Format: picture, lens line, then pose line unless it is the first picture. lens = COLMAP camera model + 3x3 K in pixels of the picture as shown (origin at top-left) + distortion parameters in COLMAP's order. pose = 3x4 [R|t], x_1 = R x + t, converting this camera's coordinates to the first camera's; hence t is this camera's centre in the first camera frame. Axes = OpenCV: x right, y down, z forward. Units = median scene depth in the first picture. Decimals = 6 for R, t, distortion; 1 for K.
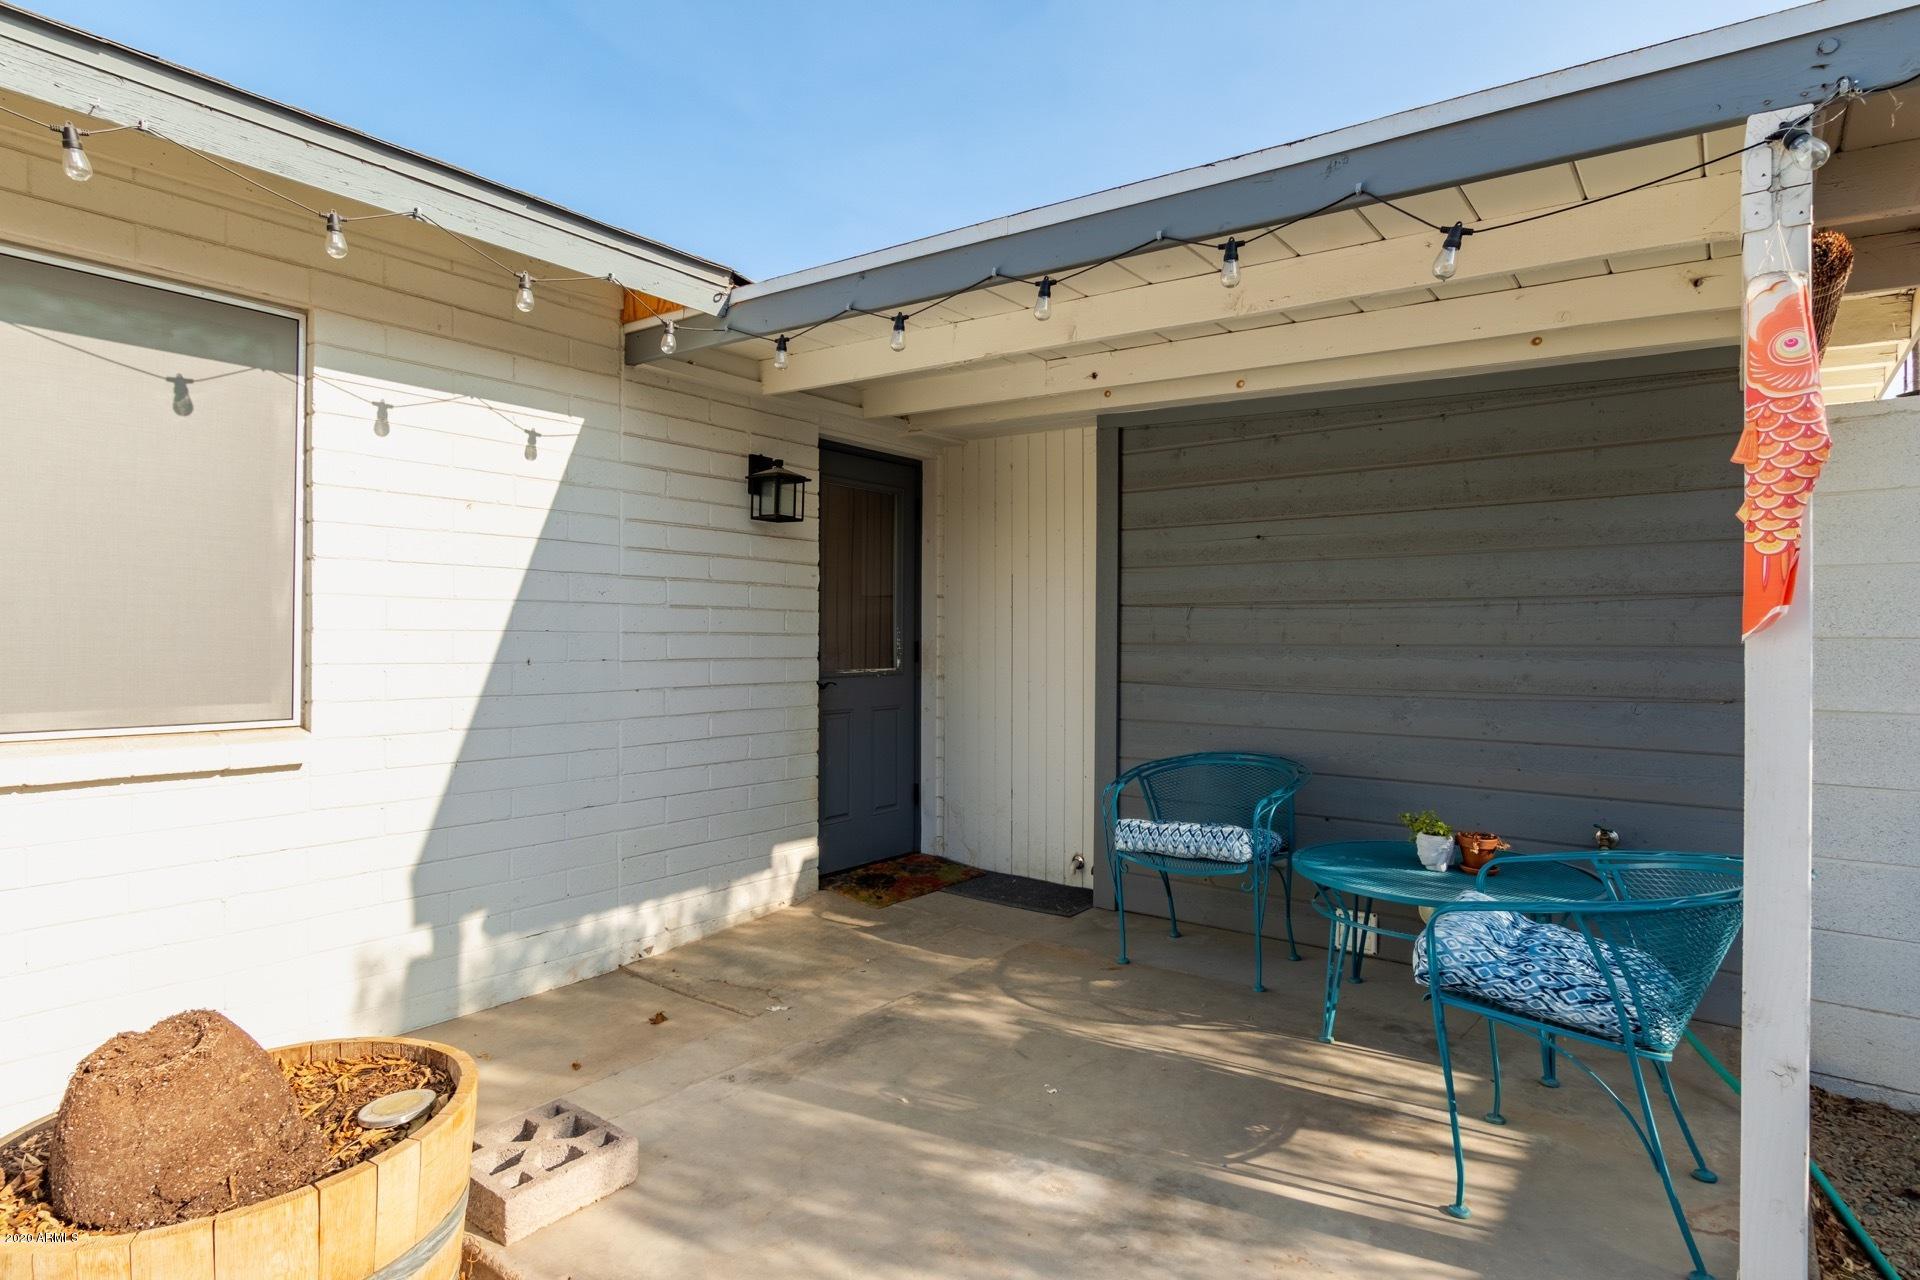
lens RADIAL K [[1064.0, 0, 960.0], [0, 1064.0, 640.0], [0, 0, 1]] dist [0.011033, 0.001626]
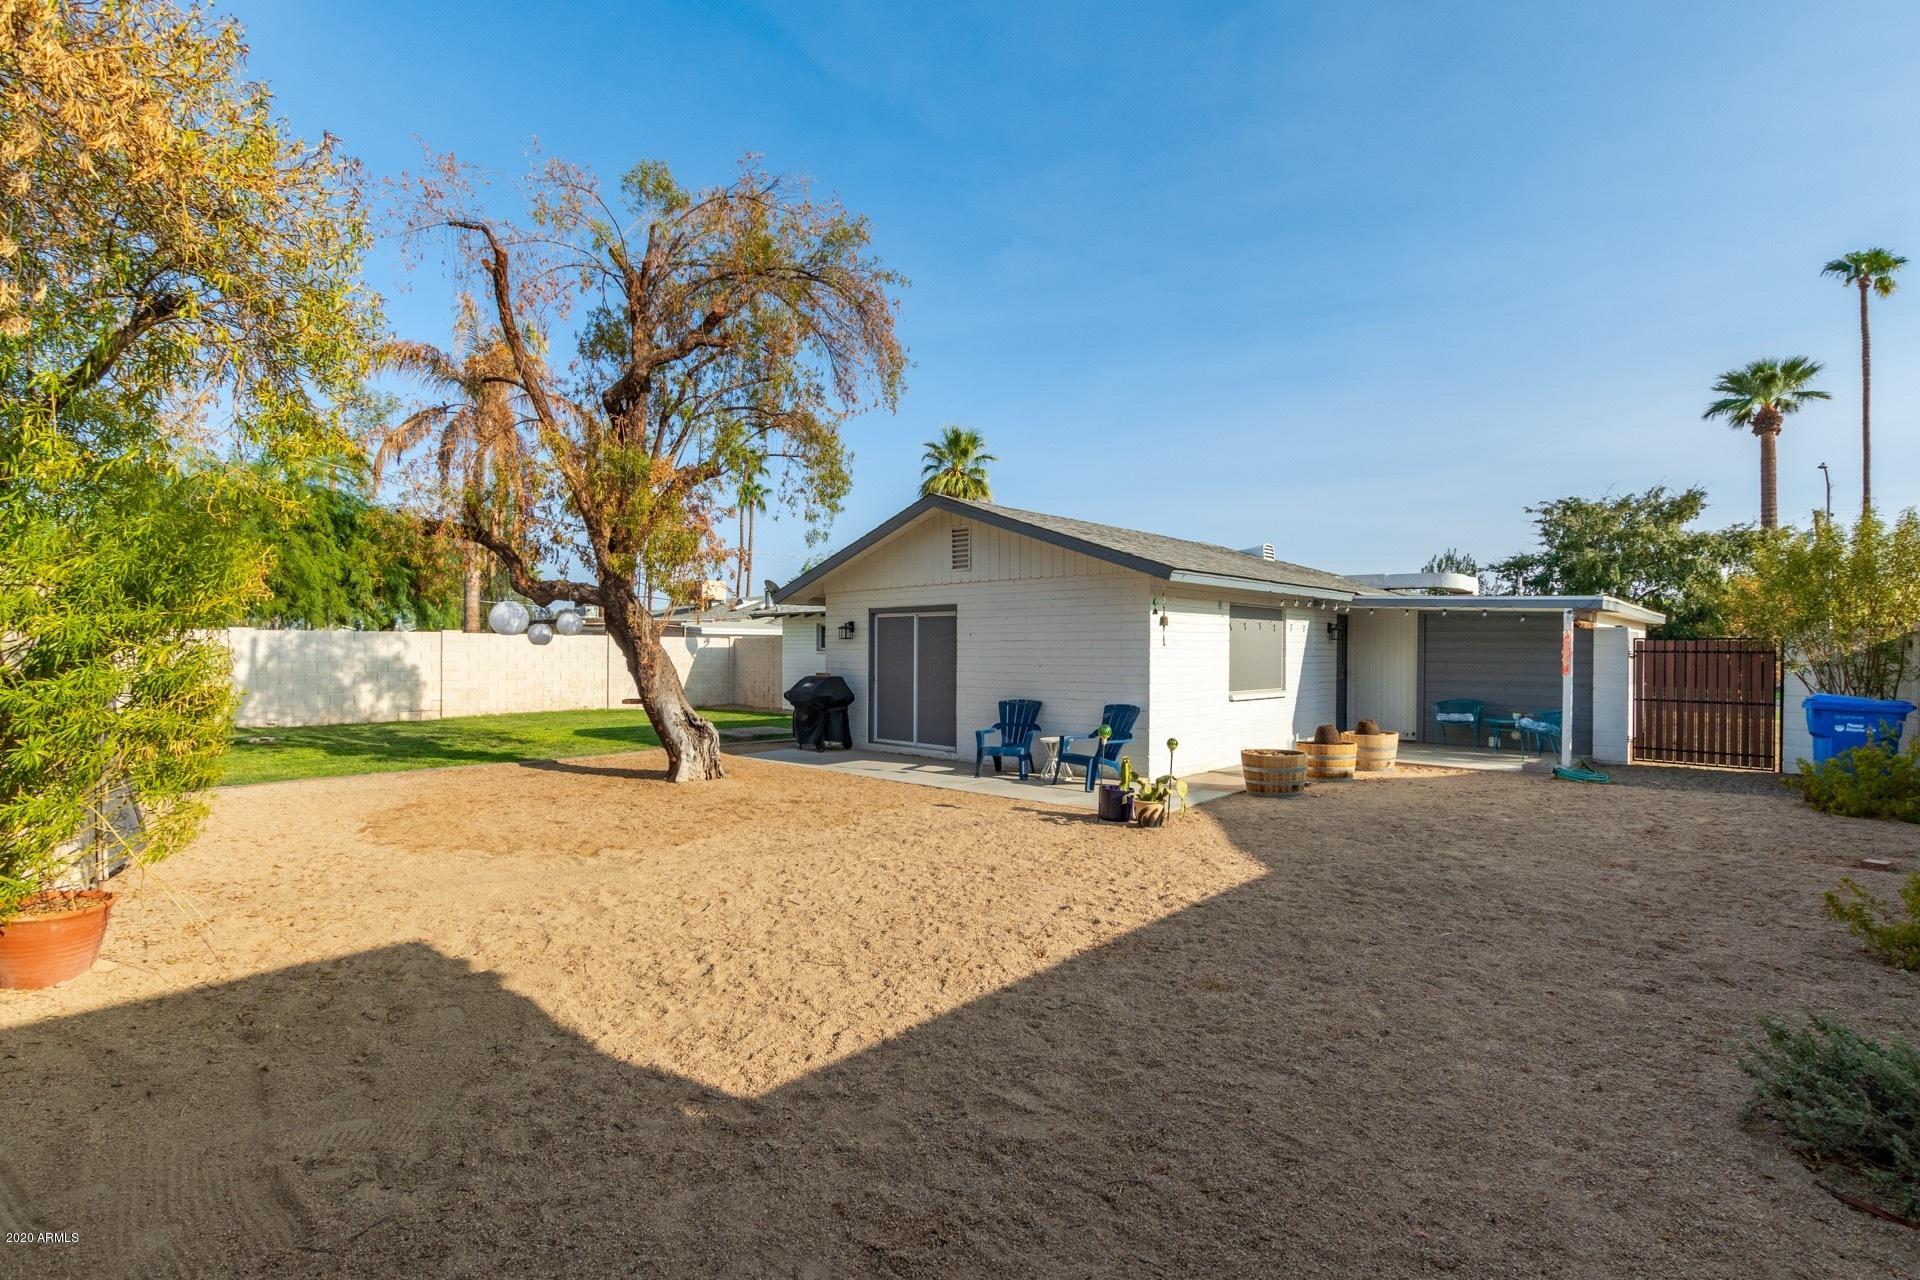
lens RADIAL K [[903.1, 0, 960.0], [0, 903.1, 640.0], [0, 0, 1]] dist [0.011429, -0.000257]
pose [[0.993919, 0.001970, -0.110100, -1.325399], [-0.003317, 0.999922, -0.012045, -0.075630], [0.110068, 0.012337, 0.993848, -2.772599]]
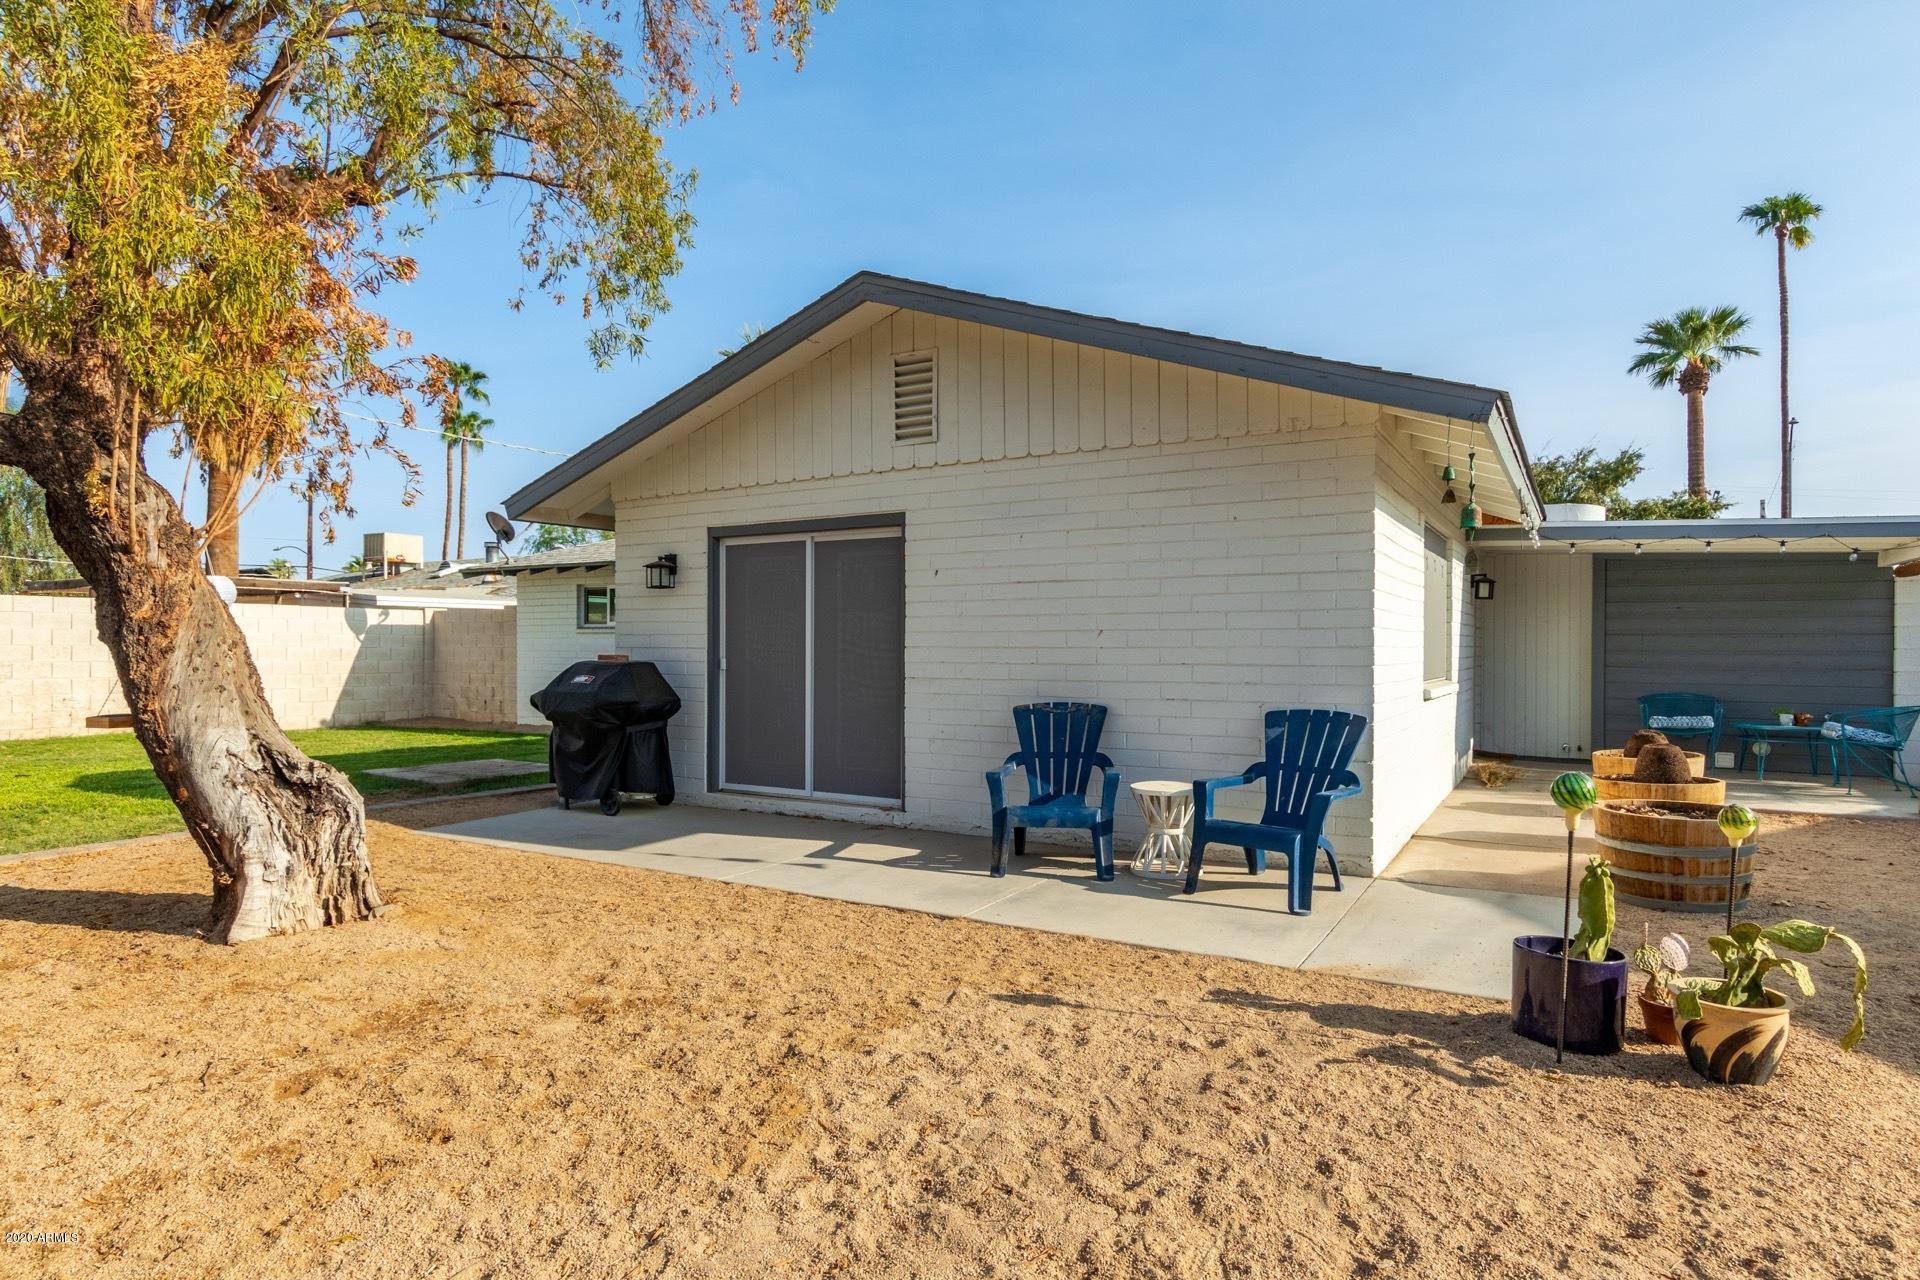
lens RADIAL K [[1064.0, 0, 960.0], [0, 1064.0, 640.0], [0, 0, 1]] dist [0.011033, 0.001626]
pose [[0.995322, 0.001358, 0.096607, -1.775056], [-0.000748, 0.999980, -0.006356, -0.003894], [-0.096613, 0.006254, 0.995302, -1.456610]]
